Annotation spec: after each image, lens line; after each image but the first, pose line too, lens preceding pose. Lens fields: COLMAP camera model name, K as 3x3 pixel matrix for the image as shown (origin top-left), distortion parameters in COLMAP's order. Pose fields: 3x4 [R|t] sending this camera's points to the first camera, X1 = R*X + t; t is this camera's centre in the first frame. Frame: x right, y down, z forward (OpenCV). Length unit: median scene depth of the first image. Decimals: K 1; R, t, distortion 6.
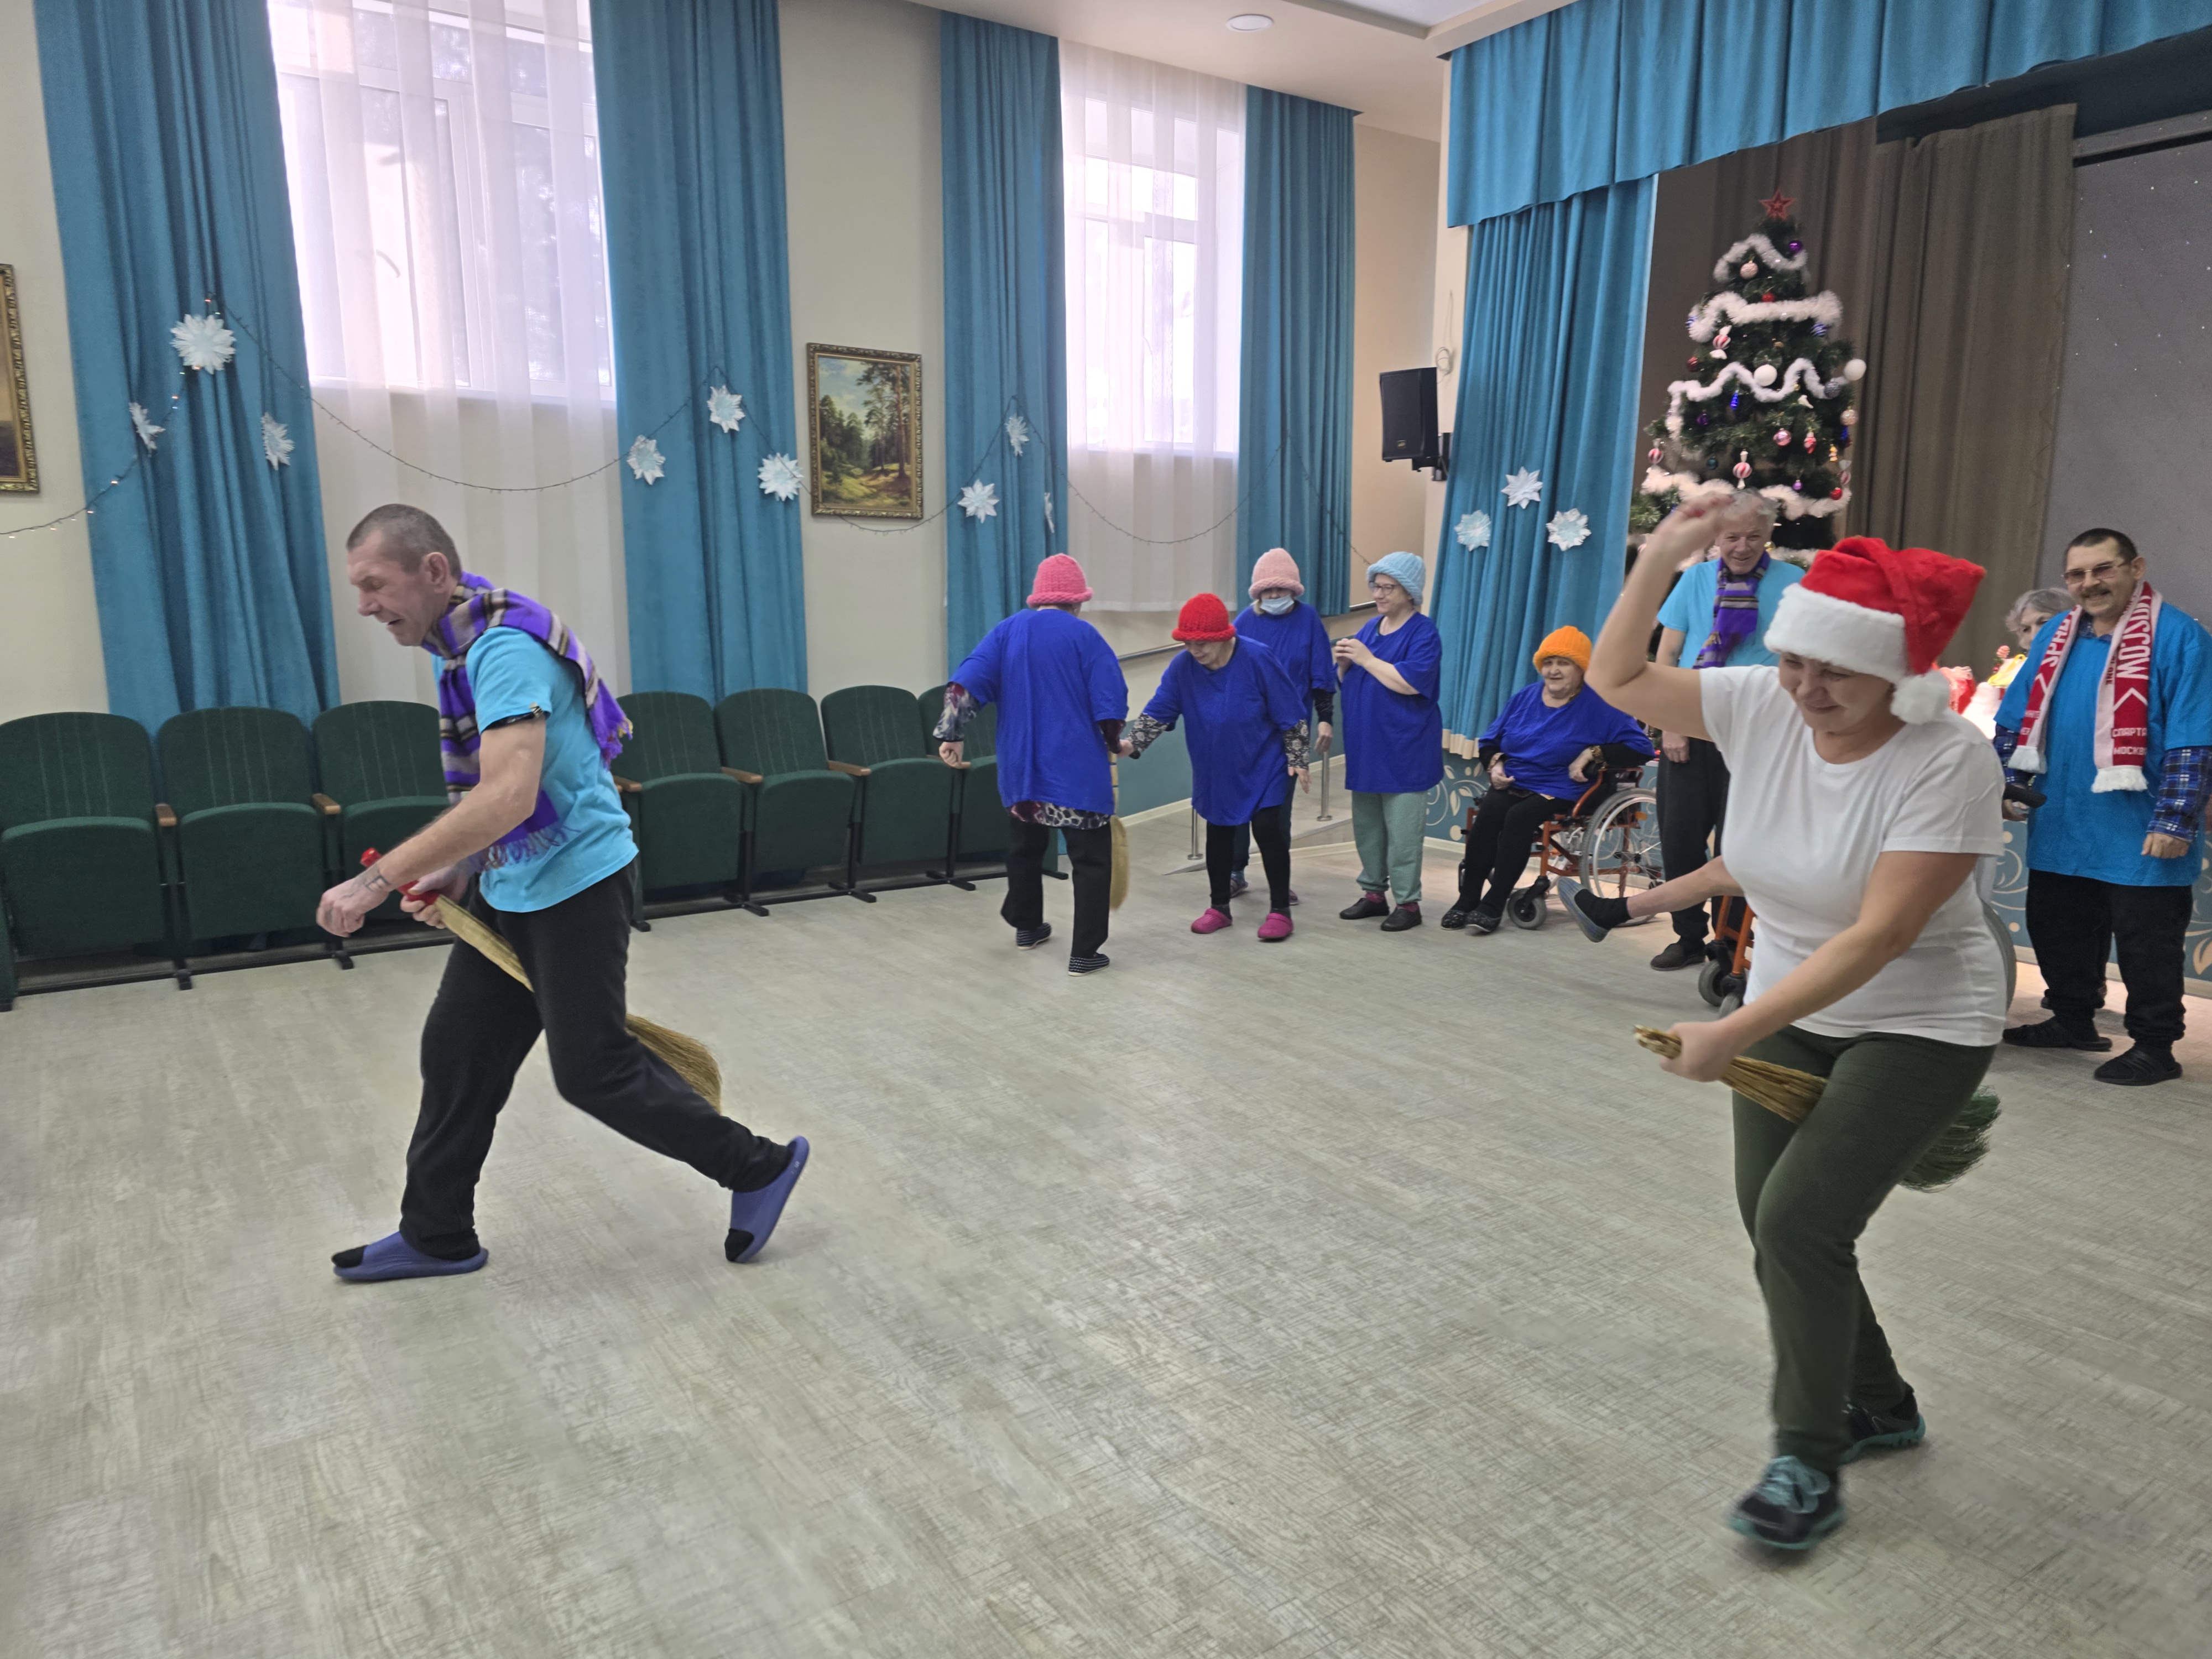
lens RADIAL K [[1446.6, 0, 1106.0], [0, 1446.6, 829.5], [0, 0, 1]] dist [0.083142, -0.075803]
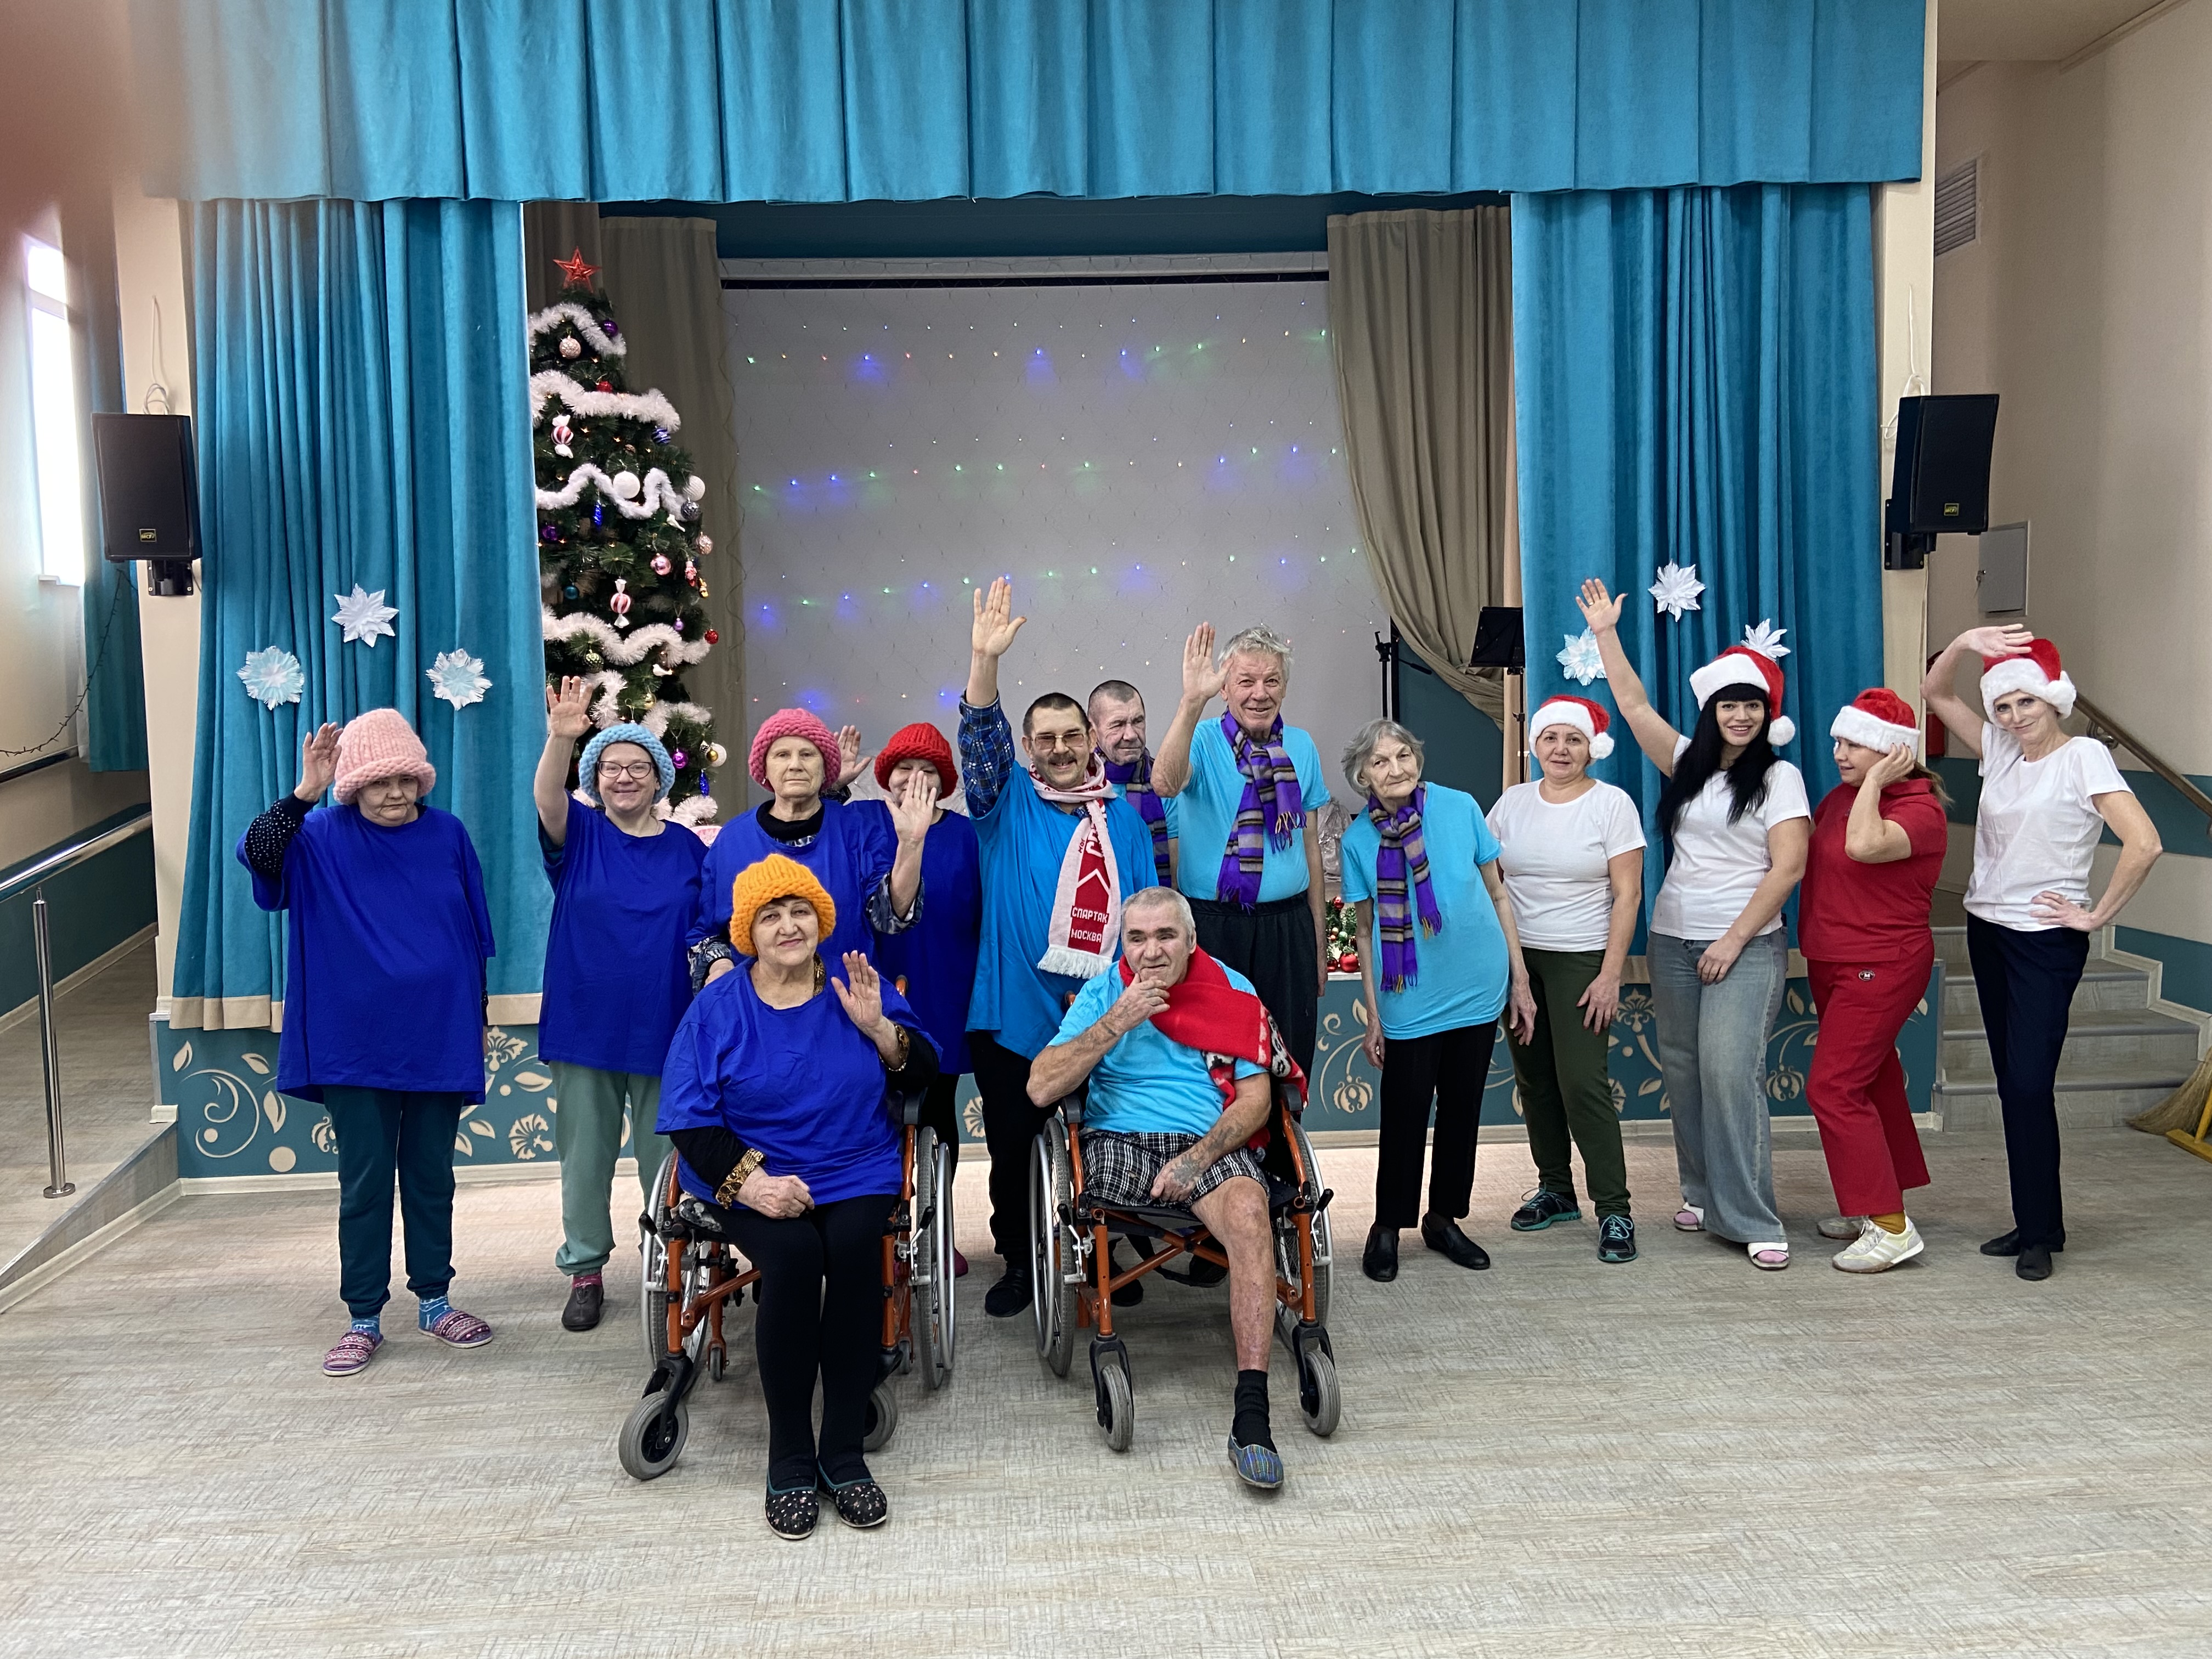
lens RADIAL K [[1755.9, 0, 1089.1], [0, 1755.9, 811.6], [0, 0, 1]] dist [0.113644, -0.138690]
pose [[0.520997, -0.072954, 0.850435, -0.232639], [0.163595, 0.986404, -0.015604, -0.082389], [-0.837734, 0.147257, 0.525848, 0.323838]]
